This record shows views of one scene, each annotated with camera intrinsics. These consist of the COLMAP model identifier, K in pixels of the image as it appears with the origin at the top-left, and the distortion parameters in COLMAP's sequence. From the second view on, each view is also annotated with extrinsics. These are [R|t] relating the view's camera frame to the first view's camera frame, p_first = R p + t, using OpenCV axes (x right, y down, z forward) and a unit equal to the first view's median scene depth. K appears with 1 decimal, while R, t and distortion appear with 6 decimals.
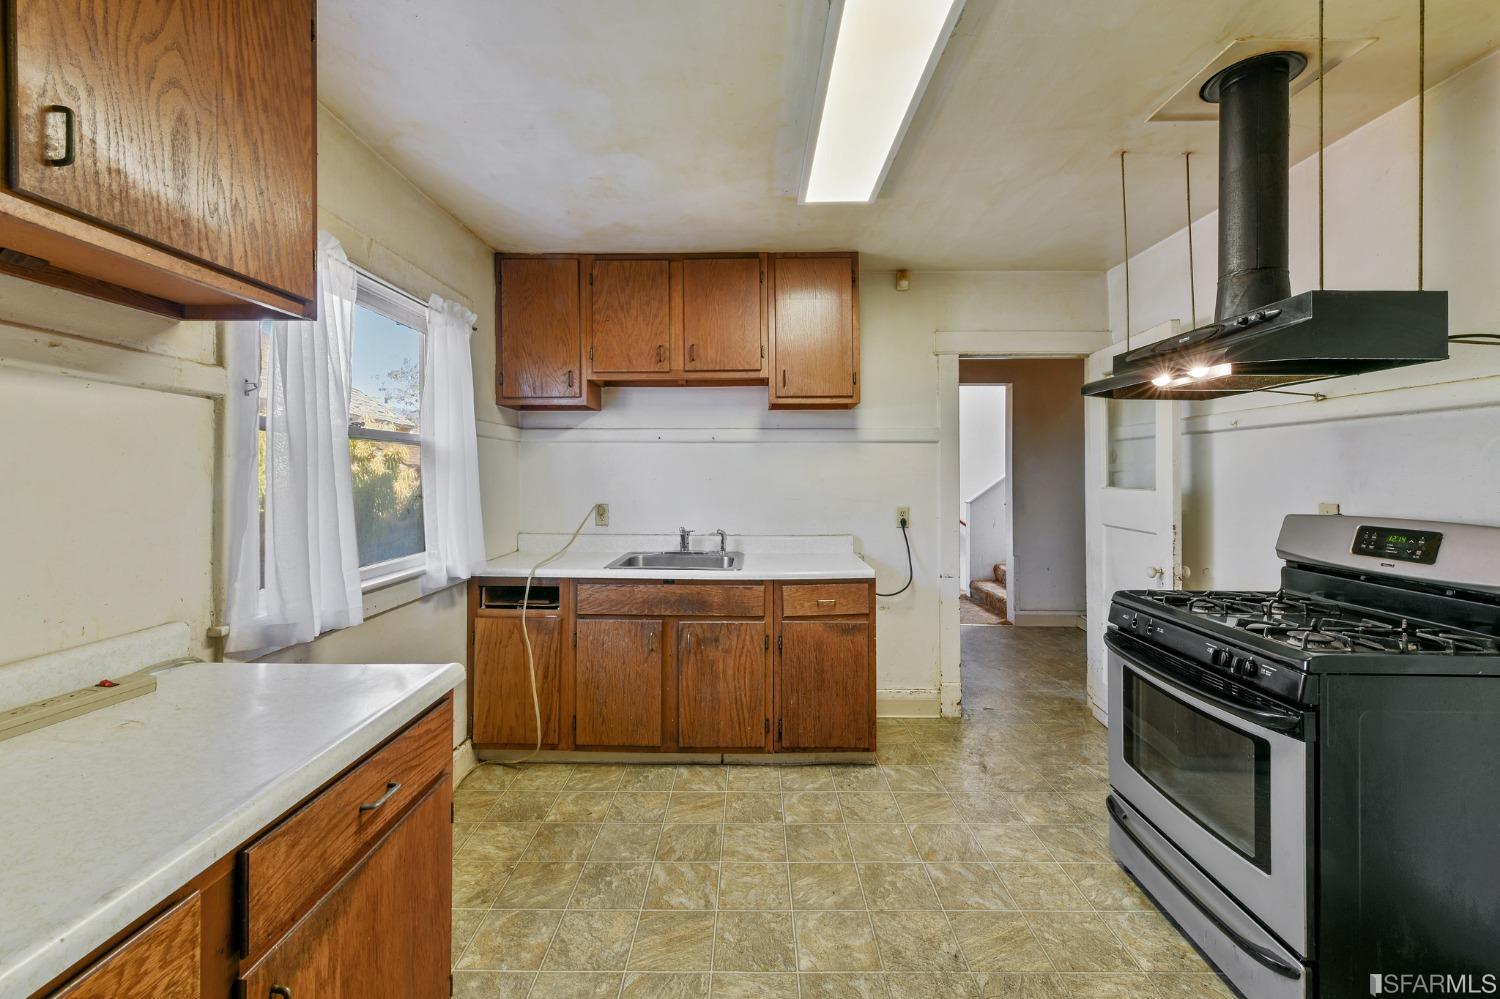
lens RADIAL K [[597.9, 0, 755.6], [0, 597.9, 475.3], [0, 0, 1]] dist [0.007803, -0.002784]
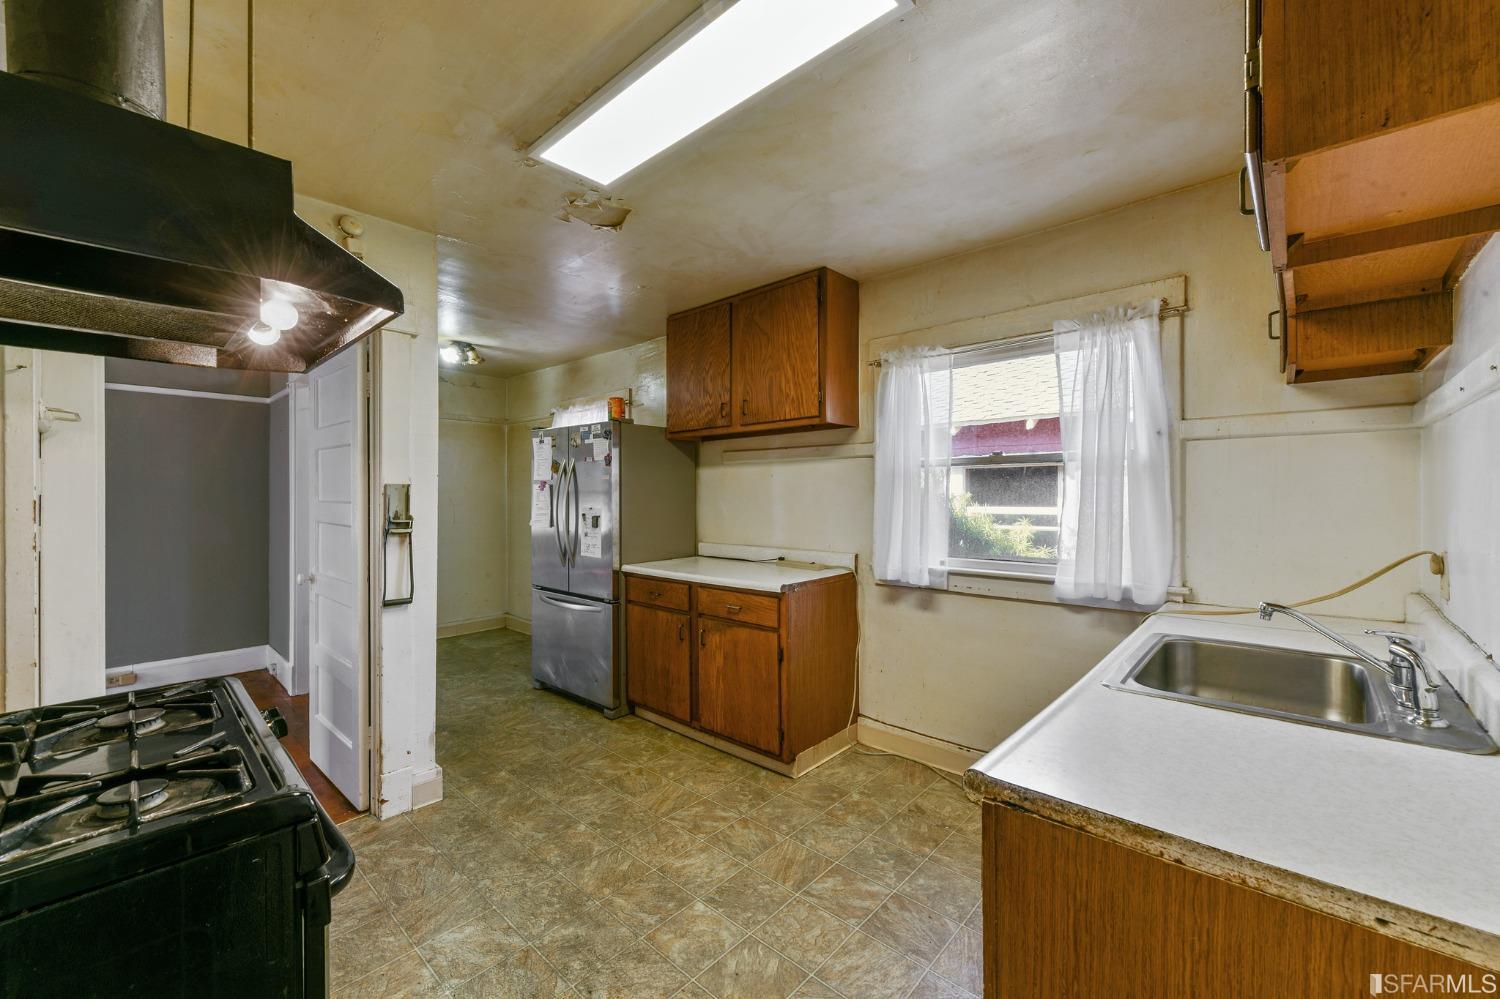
lens RADIAL K [[597.9, 0, 746.2], [0, 597.9, 500.0], [0, 0, 1]] dist [0.007803, -0.002784]
pose [[-0.680434, 0.009107, -0.732753, 0.663034], [0.004010, 0.999954, 0.008704, 0.005841], [0.732799, 0.002984, -0.680439, 1.414628]]
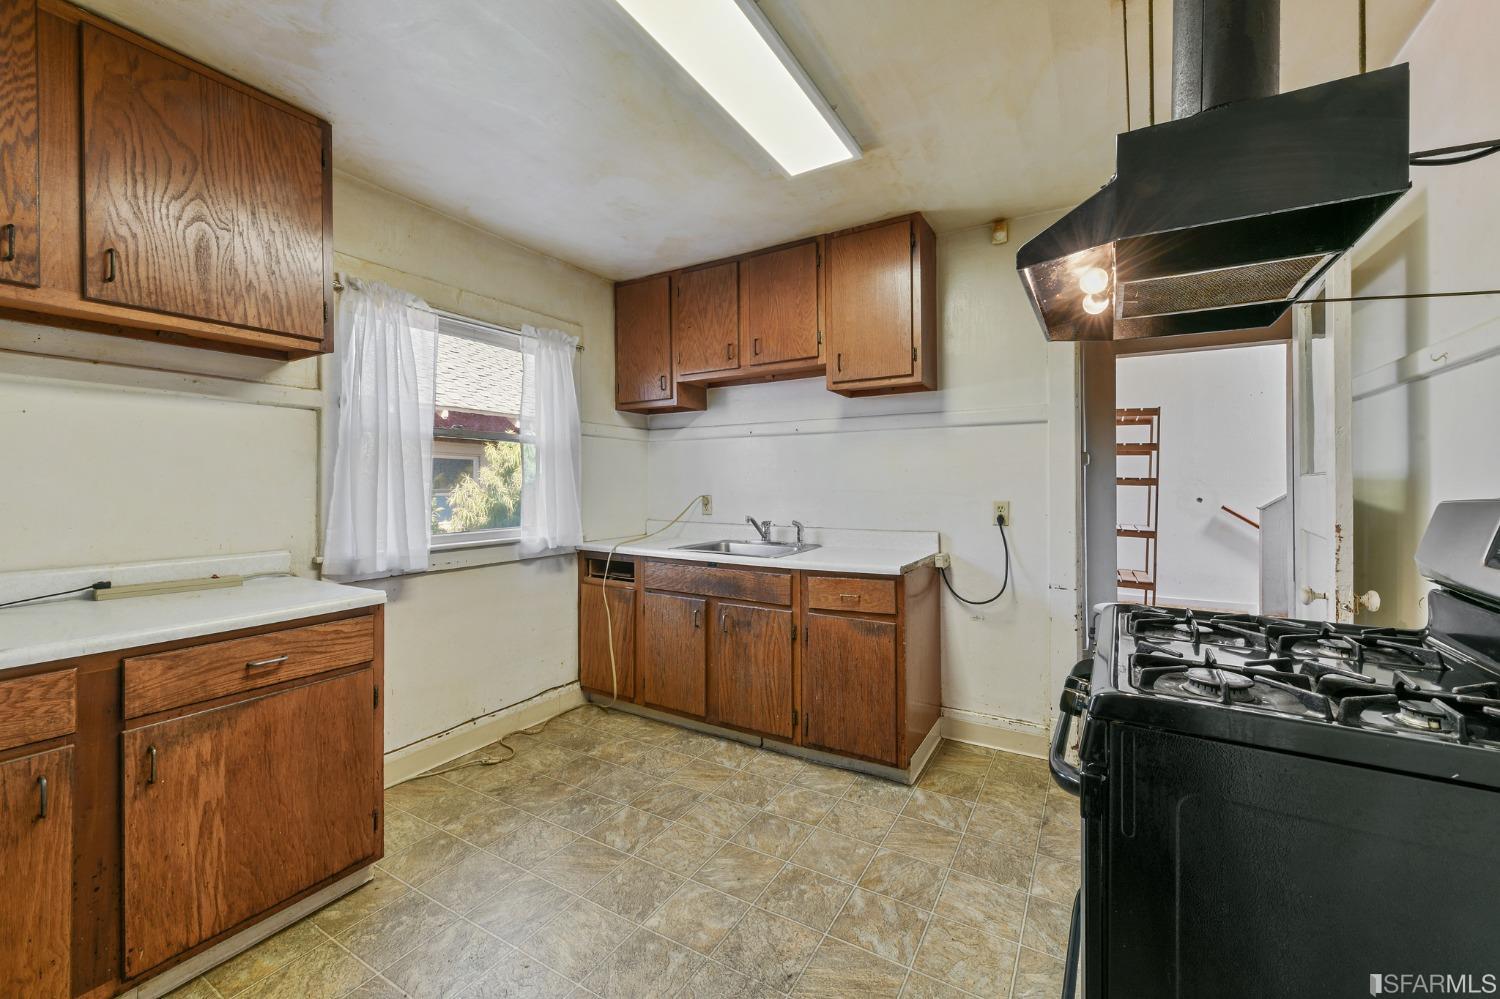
lens RADIAL K [[597.9, 0, 758.4], [0, 597.9, 487.3], [0, 0, 1]] dist [0.007803, -0.002784]
pose [[0.865443, -0.000662, -0.501006, 0.576112], [0.002672, 0.999991, 0.003293, 0.046463], [0.500999, -0.004189, 0.865437, 0.150972]]
